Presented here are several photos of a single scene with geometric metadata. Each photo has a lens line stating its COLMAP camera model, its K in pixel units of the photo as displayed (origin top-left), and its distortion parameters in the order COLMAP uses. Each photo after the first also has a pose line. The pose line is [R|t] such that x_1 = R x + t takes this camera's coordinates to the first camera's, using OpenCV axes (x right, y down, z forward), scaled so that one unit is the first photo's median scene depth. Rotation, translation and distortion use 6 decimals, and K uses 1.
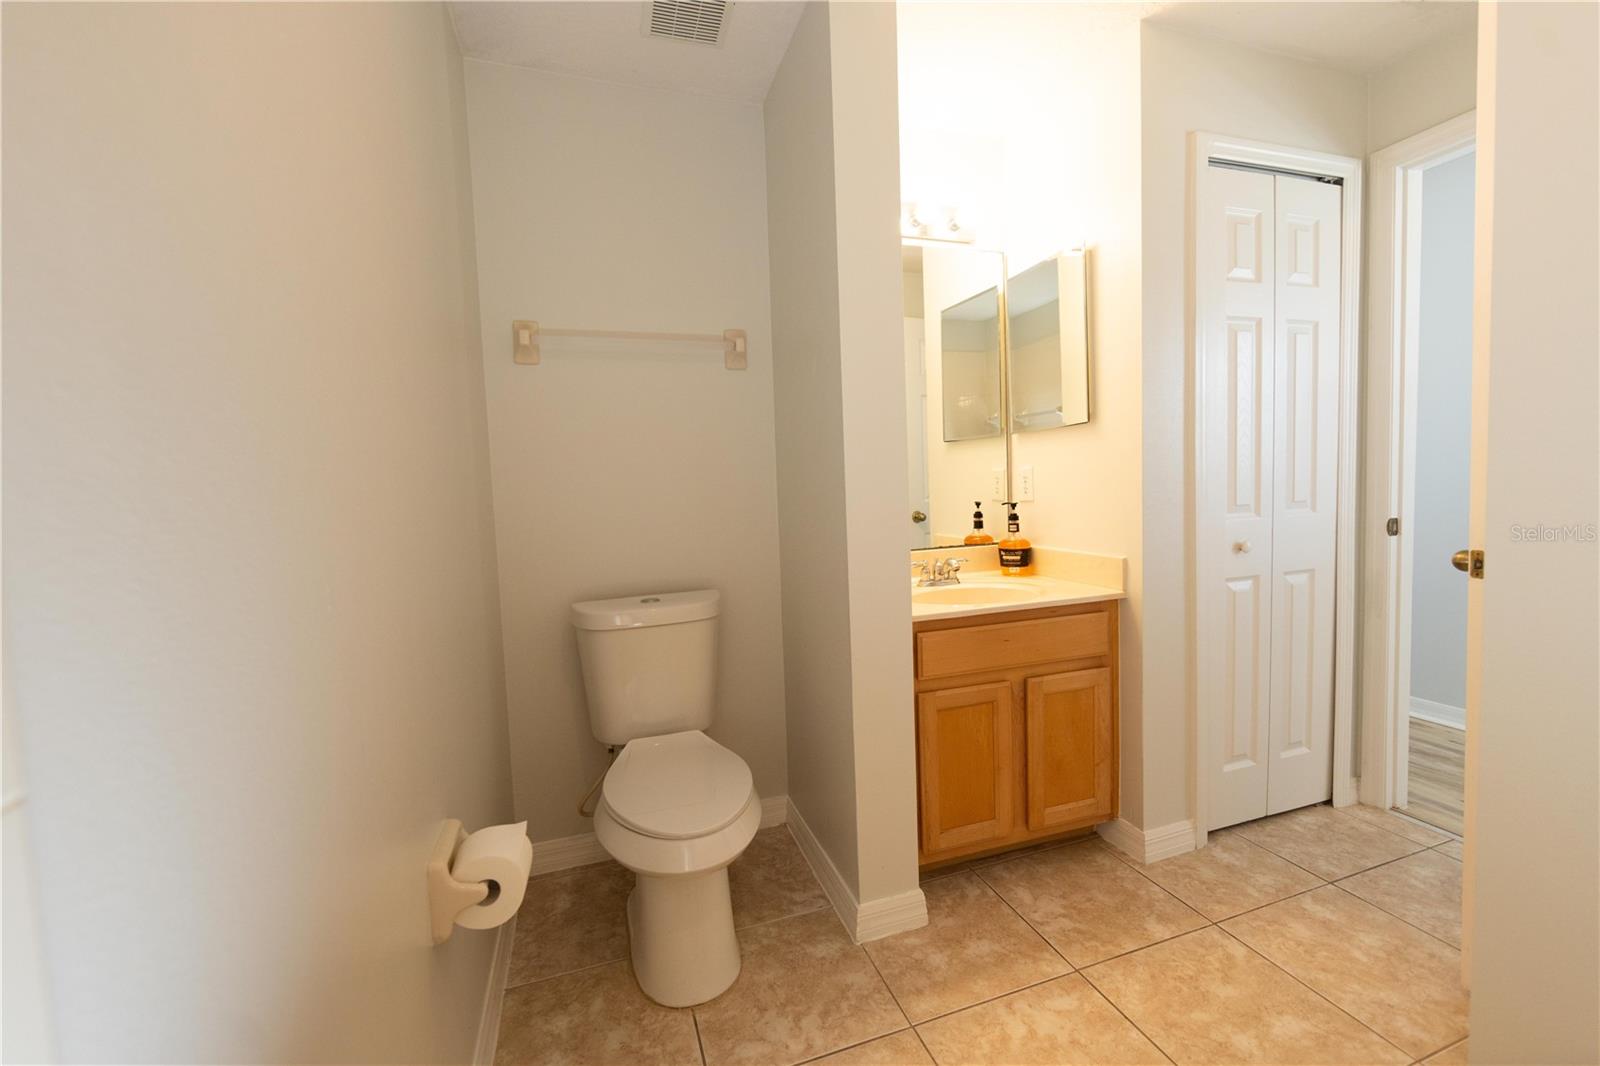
lens RADIAL K [[637.8, 0, 757.9], [0, 637.8, 480.2], [0, 0, 1]] dist [-0.002376, -0.000005]
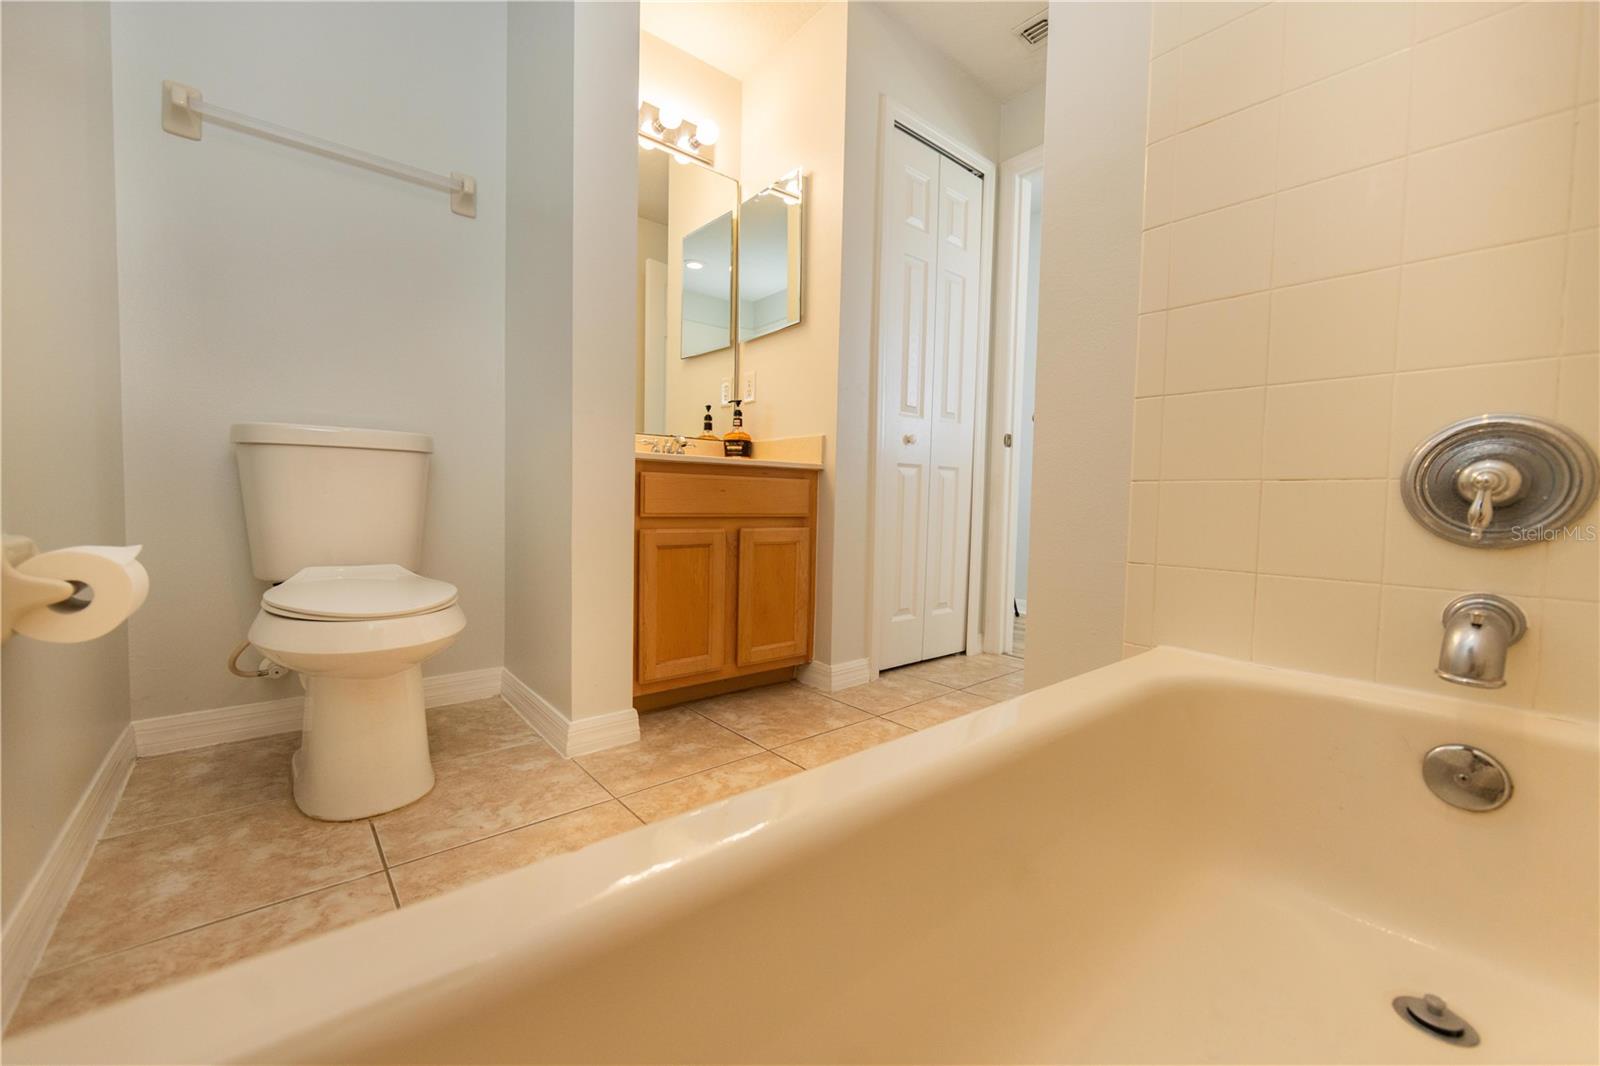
lens RADIAL K [[637.8, 0, 757.9], [0, 637.8, 480.2], [0, 0, 1]] dist [-0.002376, -0.000005]
pose [[0.926204, 0.040089, 0.374885, 0.034816], [-0.031641, 0.999088, -0.028666, 0.261823], [-0.375692, 0.014689, 0.926628, -0.033153]]
